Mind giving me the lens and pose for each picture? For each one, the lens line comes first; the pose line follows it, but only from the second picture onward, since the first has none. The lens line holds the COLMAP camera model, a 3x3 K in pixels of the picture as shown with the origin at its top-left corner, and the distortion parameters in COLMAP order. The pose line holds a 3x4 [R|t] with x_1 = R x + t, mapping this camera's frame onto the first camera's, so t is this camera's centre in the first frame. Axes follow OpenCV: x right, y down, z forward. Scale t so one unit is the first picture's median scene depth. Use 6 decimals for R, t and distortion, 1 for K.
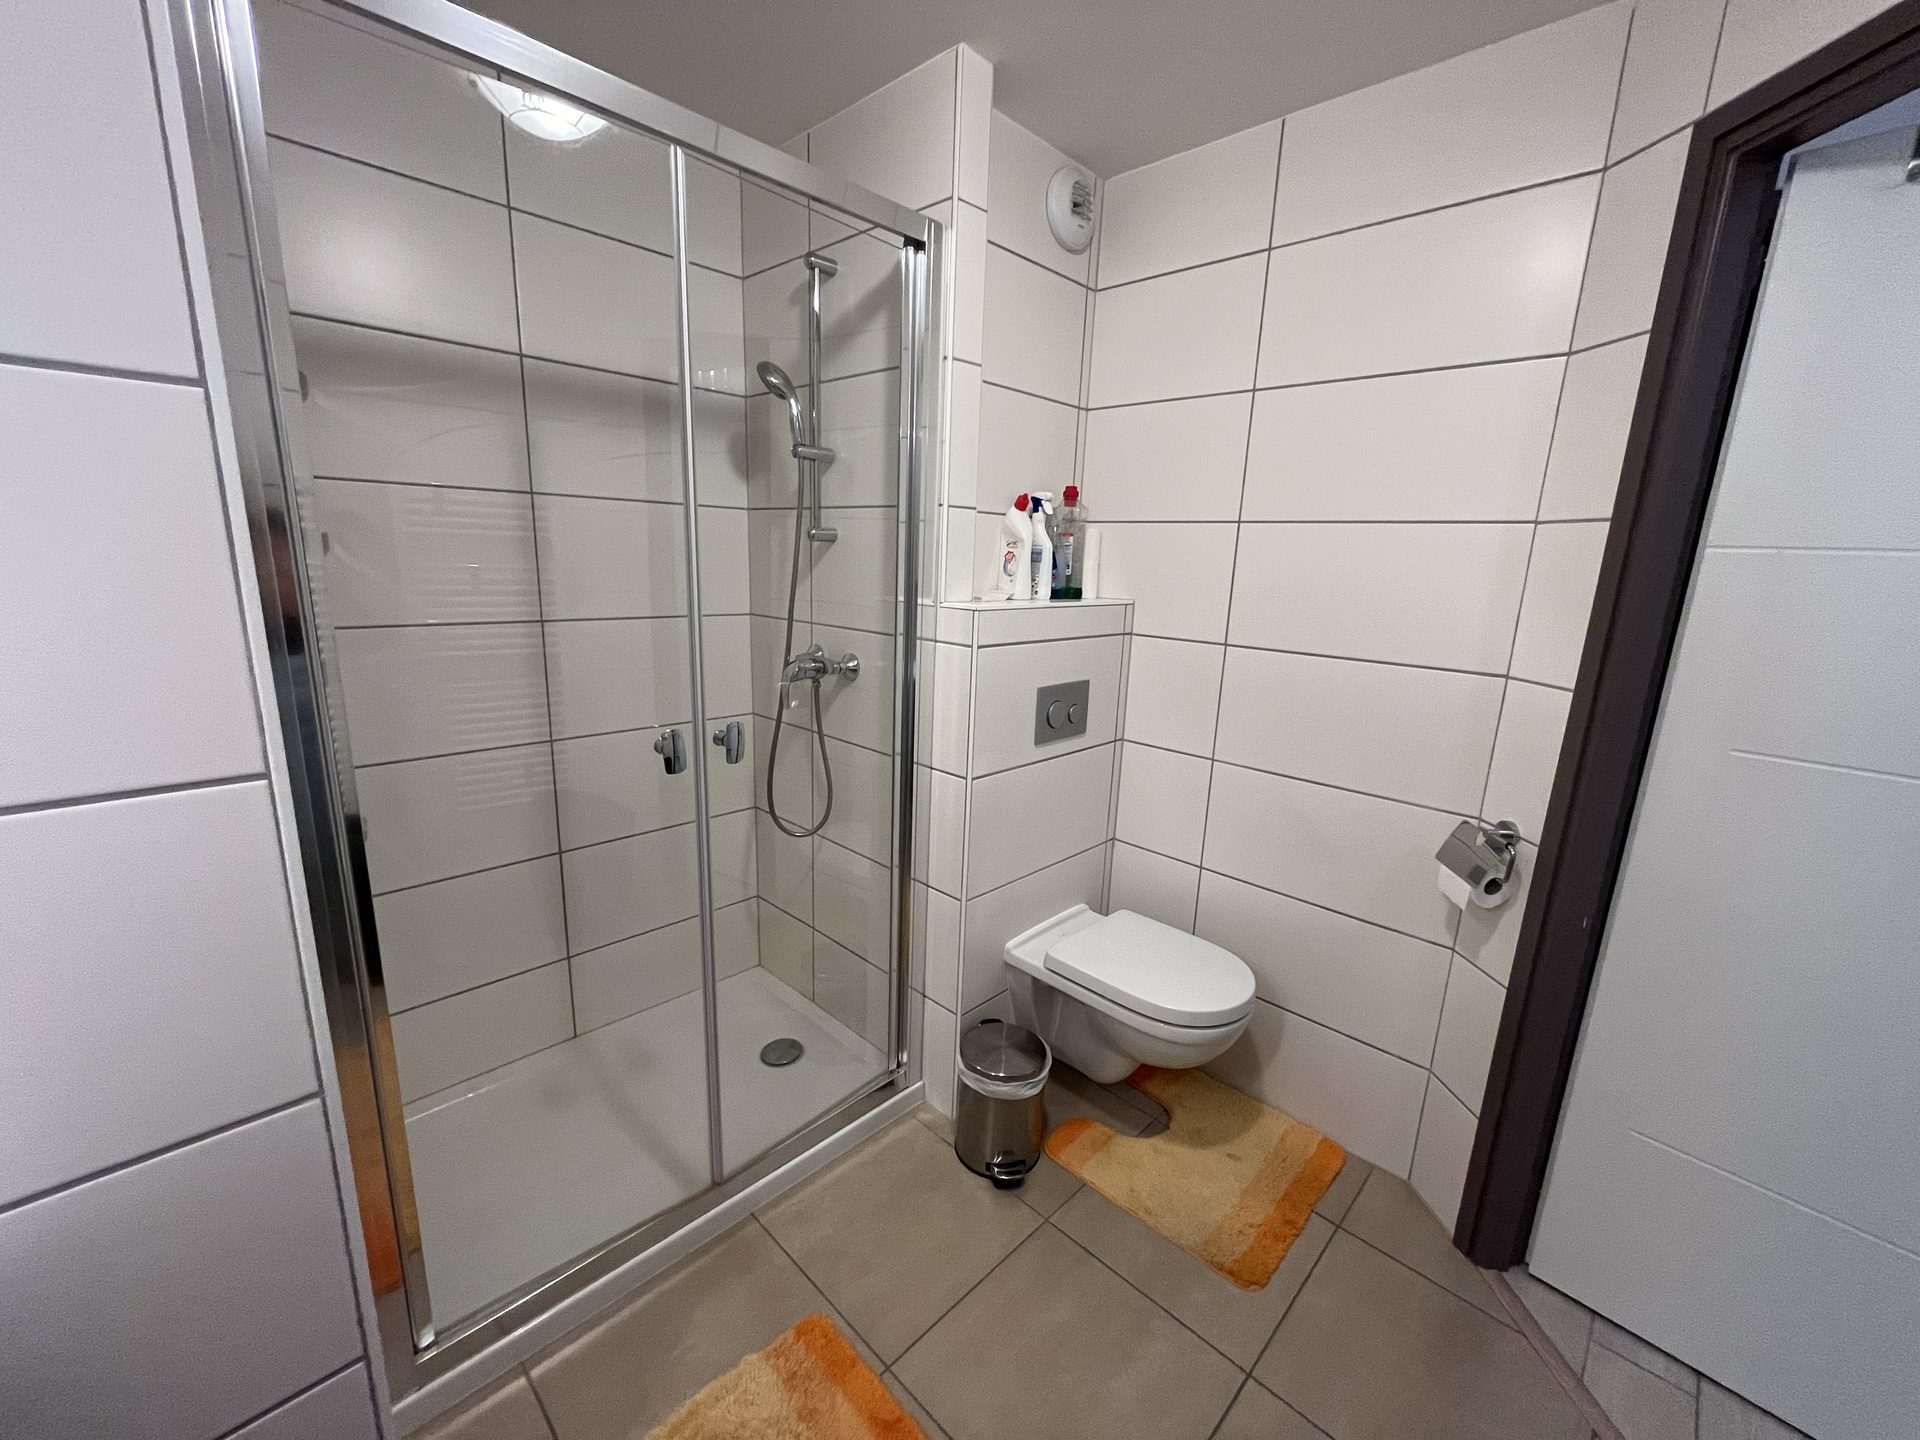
lens RADIAL K [[768.9, 0, 963.2], [0, 768.9, 725.9], [0, 0, 1]] dist [-0.000781, 0.000040]
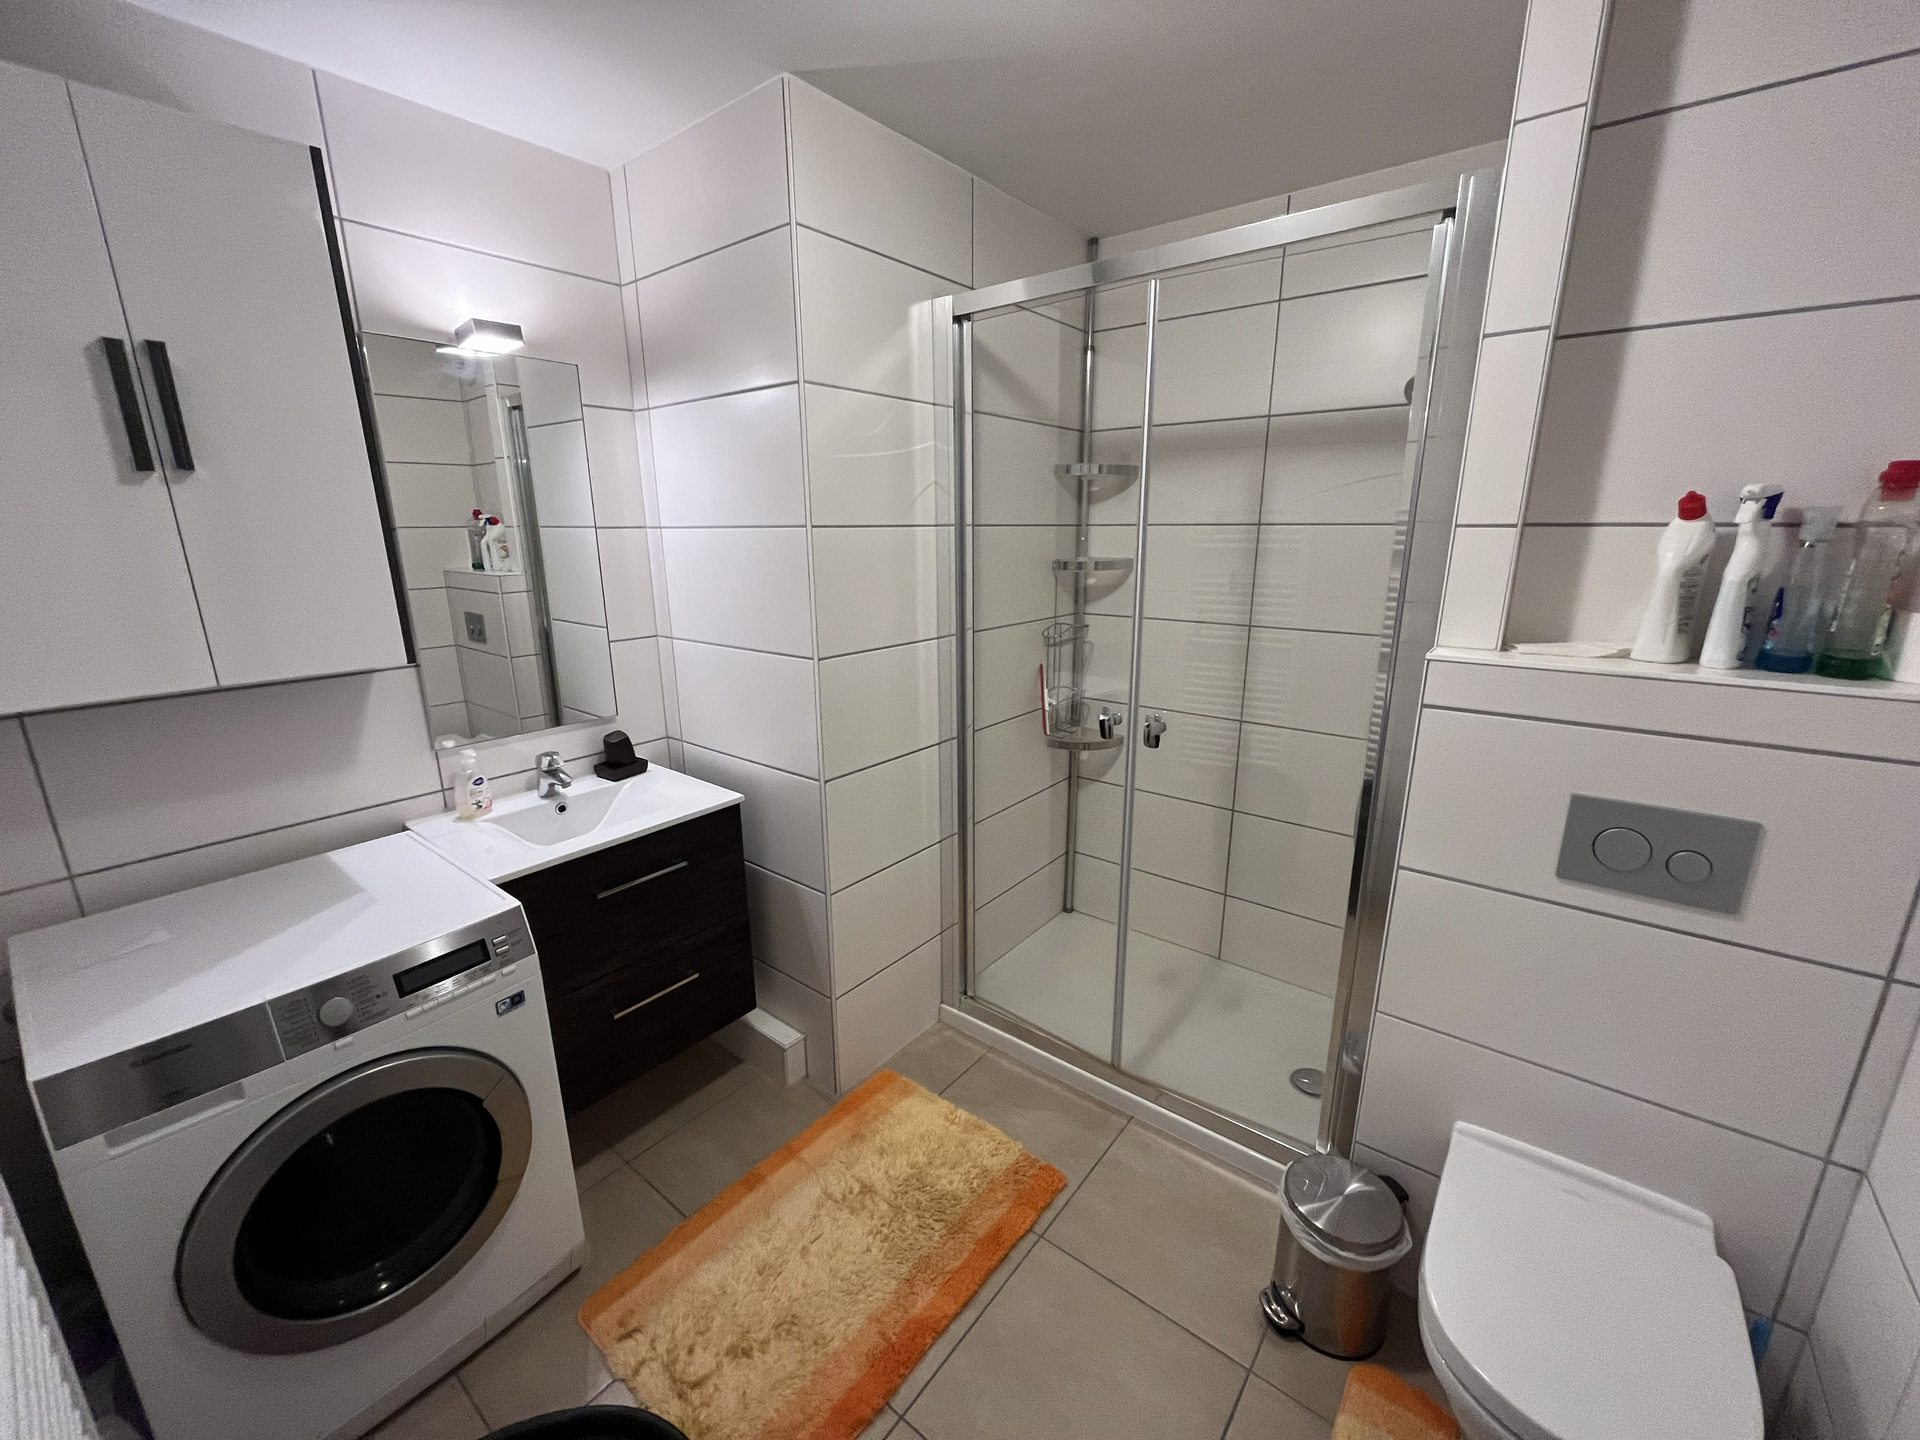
lens RADIAL K [[768.9, 0, 964.0], [0, 768.9, 722.0], [0, 0, 1]] dist [-0.000781, 0.000040]
pose [[0.112254, 0.207657, -0.971739, 0.674956], [-0.213267, 0.960166, 0.180548, -0.116568], [0.970524, 0.186973, 0.152069, 0.393986]]
